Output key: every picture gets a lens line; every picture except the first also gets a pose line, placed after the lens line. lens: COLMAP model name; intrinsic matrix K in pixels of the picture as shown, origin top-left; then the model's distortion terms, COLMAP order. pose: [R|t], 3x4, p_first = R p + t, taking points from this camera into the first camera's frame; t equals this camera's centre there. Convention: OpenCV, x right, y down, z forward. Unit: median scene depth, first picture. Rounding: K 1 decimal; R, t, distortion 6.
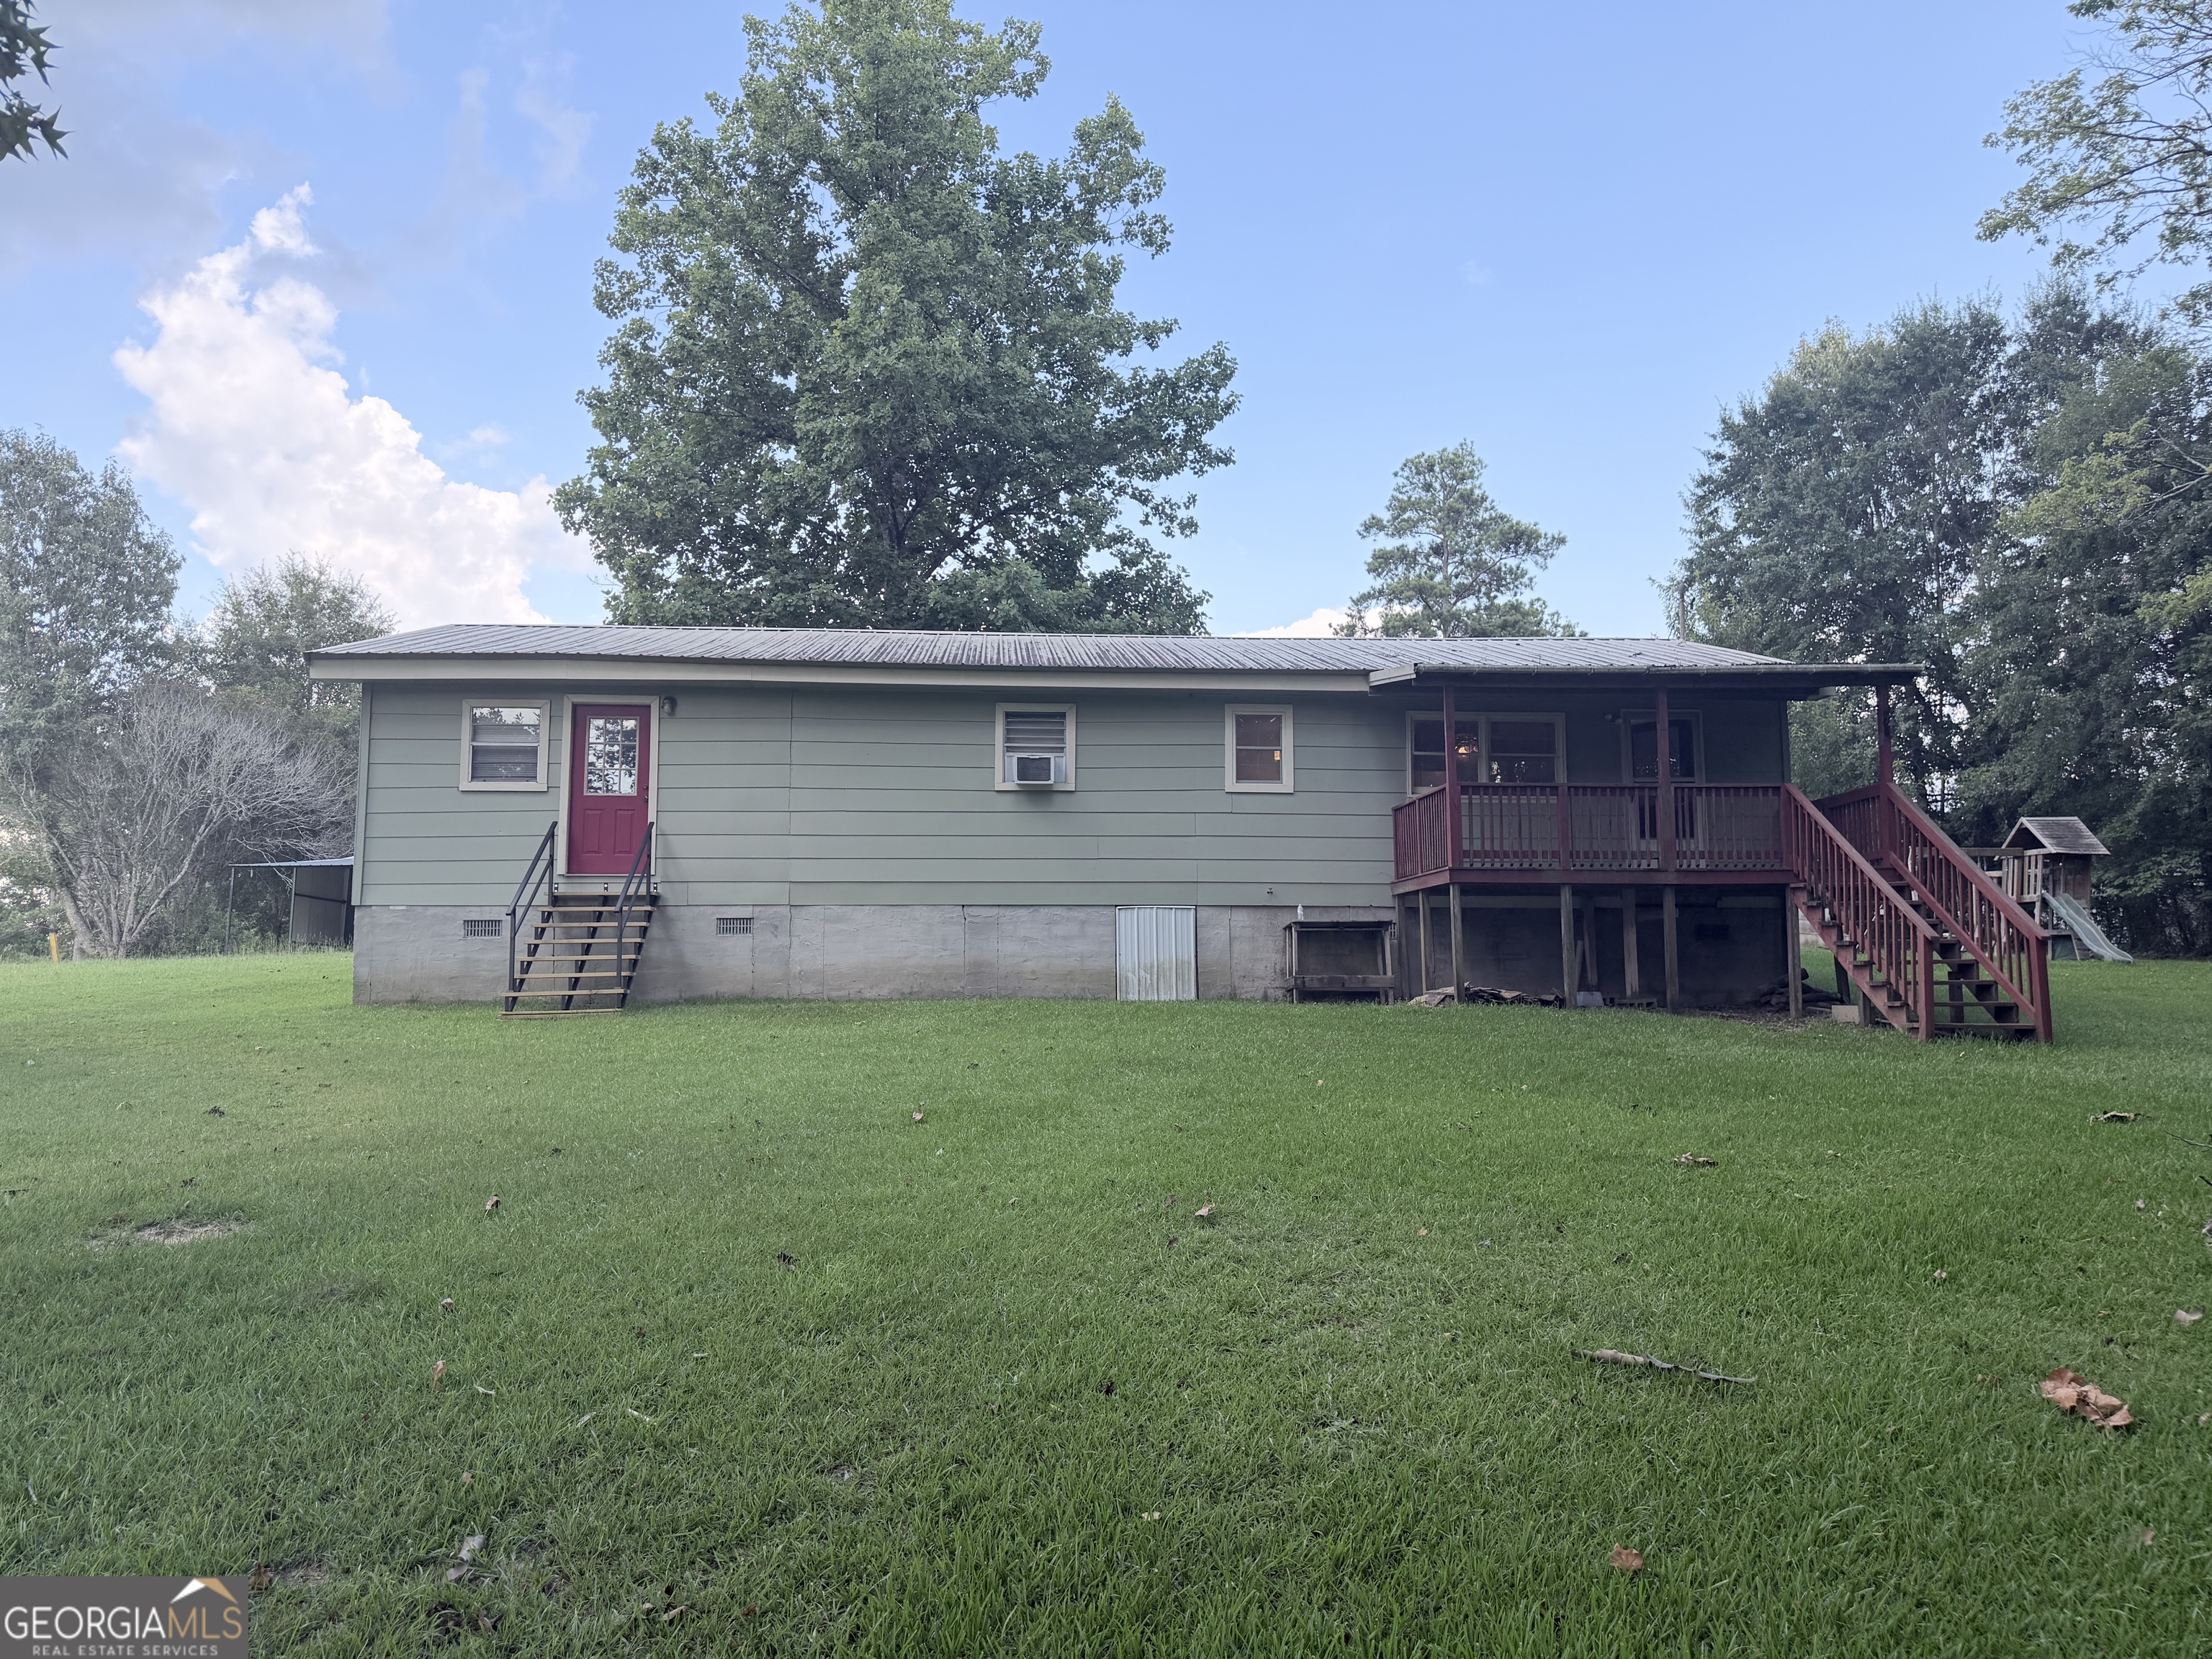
lens RADIAL K [[1569.7, 0, 1111.1], [0, 1569.7, 821.4], [0, 0, 1]] dist [0.047583, -0.056533]
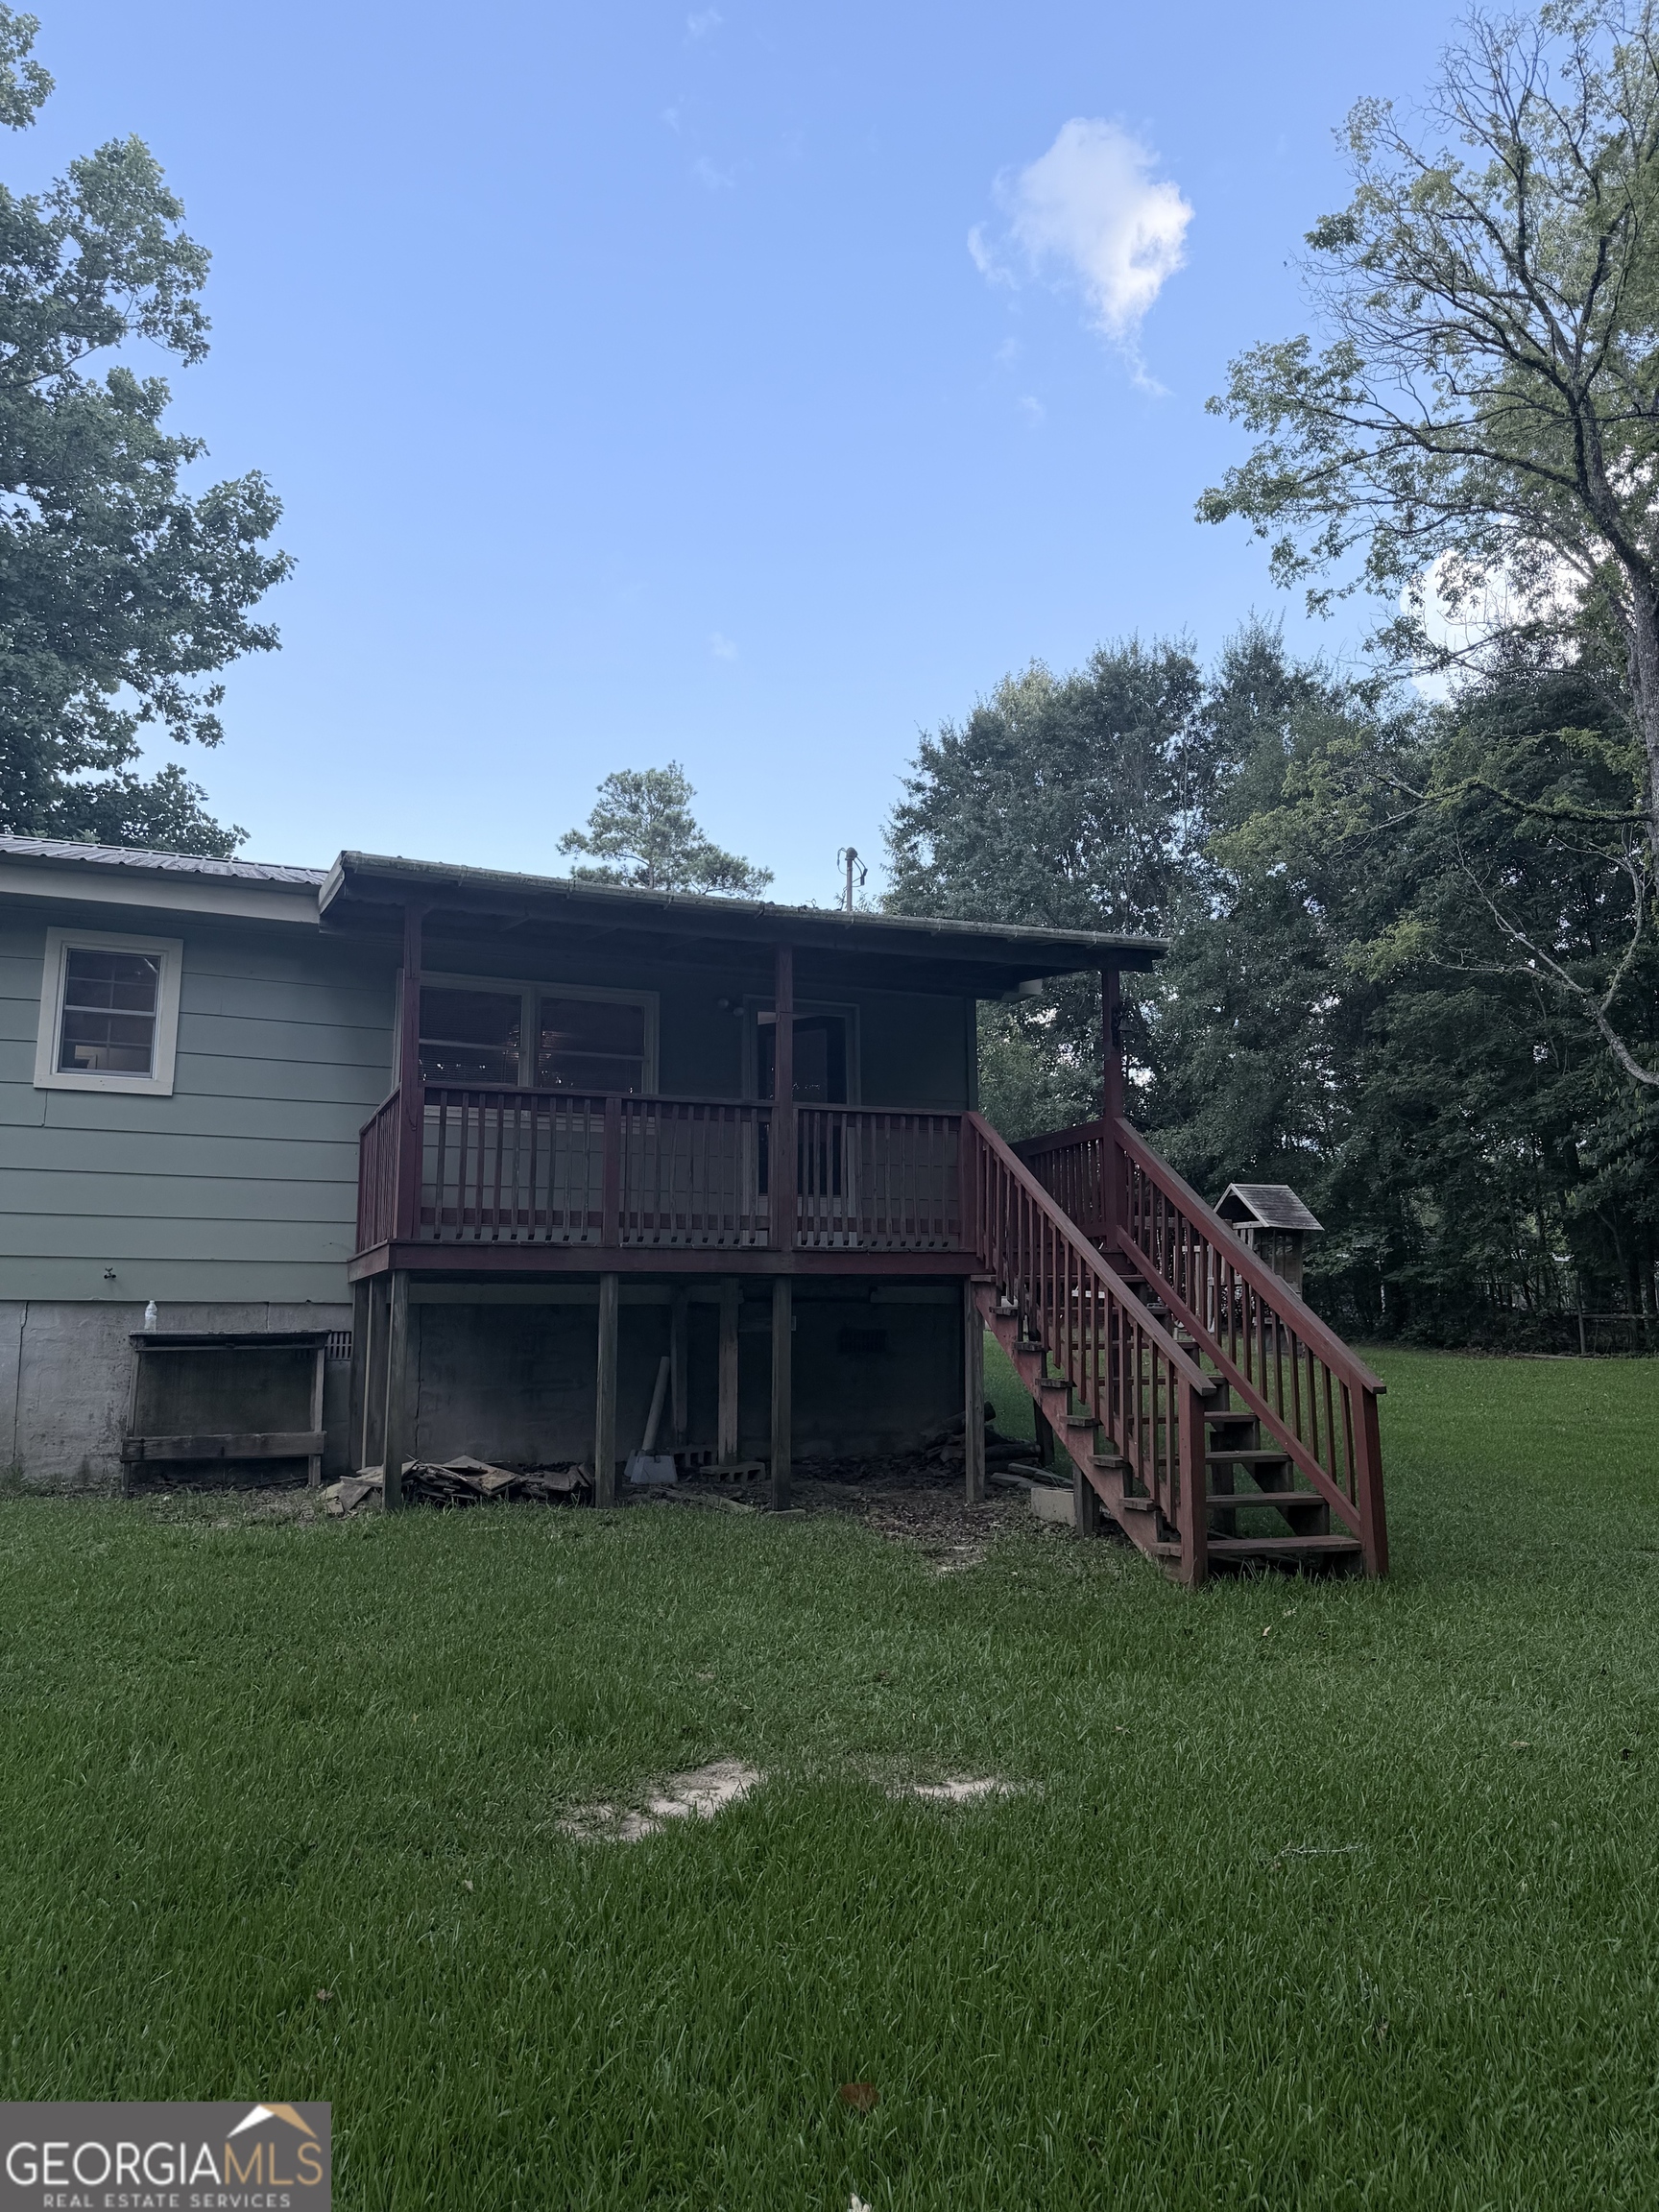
lens RADIAL K [[1569.7, 0, 833.5], [0, 1569.7, 1091.9], [0, 0, 1]] dist [0.047583, -0.056533]
pose [[0.950736, 0.050646, 0.305837, 0.169750], [-0.035161, 0.997815, -0.055935, 0.003881], [-0.308001, 0.042426, 0.950439, 0.391625]]
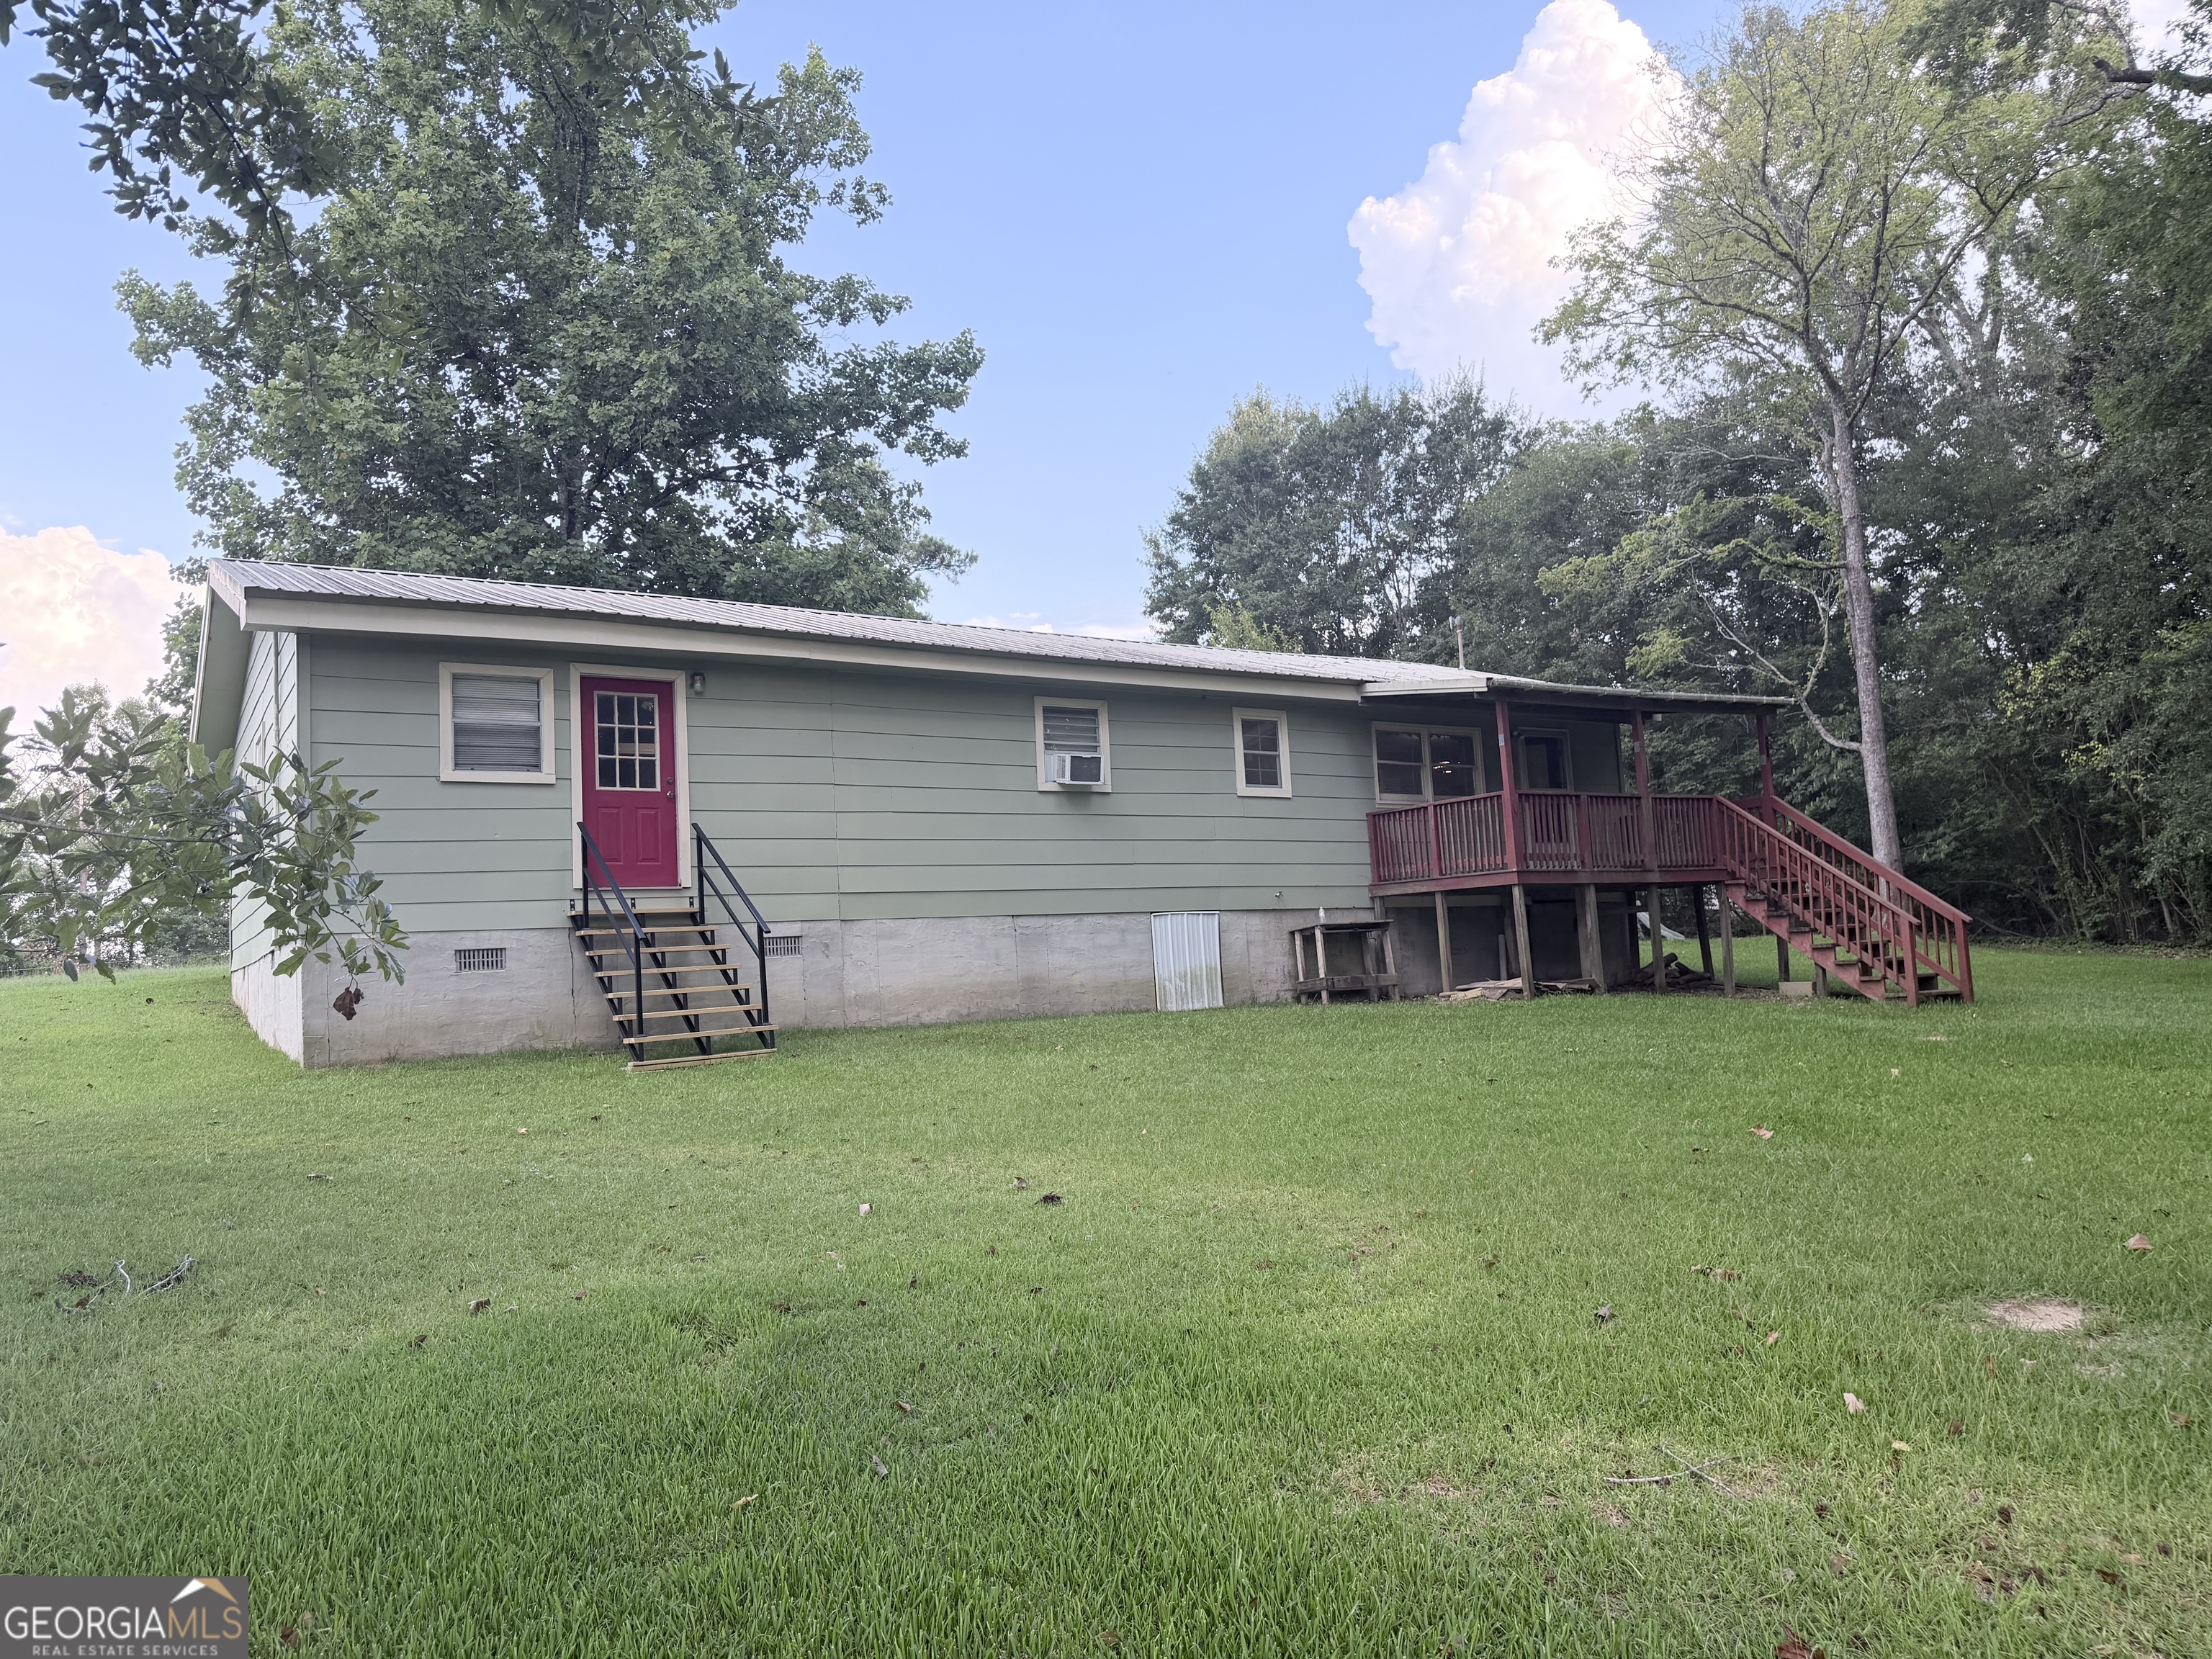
lens RADIAL K [[1569.7, 0, 1101.4], [0, 1569.7, 823.2], [0, 0, 1]] dist [0.047583, -0.056533]
pose [[0.880382, 0.005169, 0.474238, -0.476859], [-0.003868, 0.999986, -0.003720, 0.002521], [-0.474250, 0.001441, 0.880389, 0.167165]]
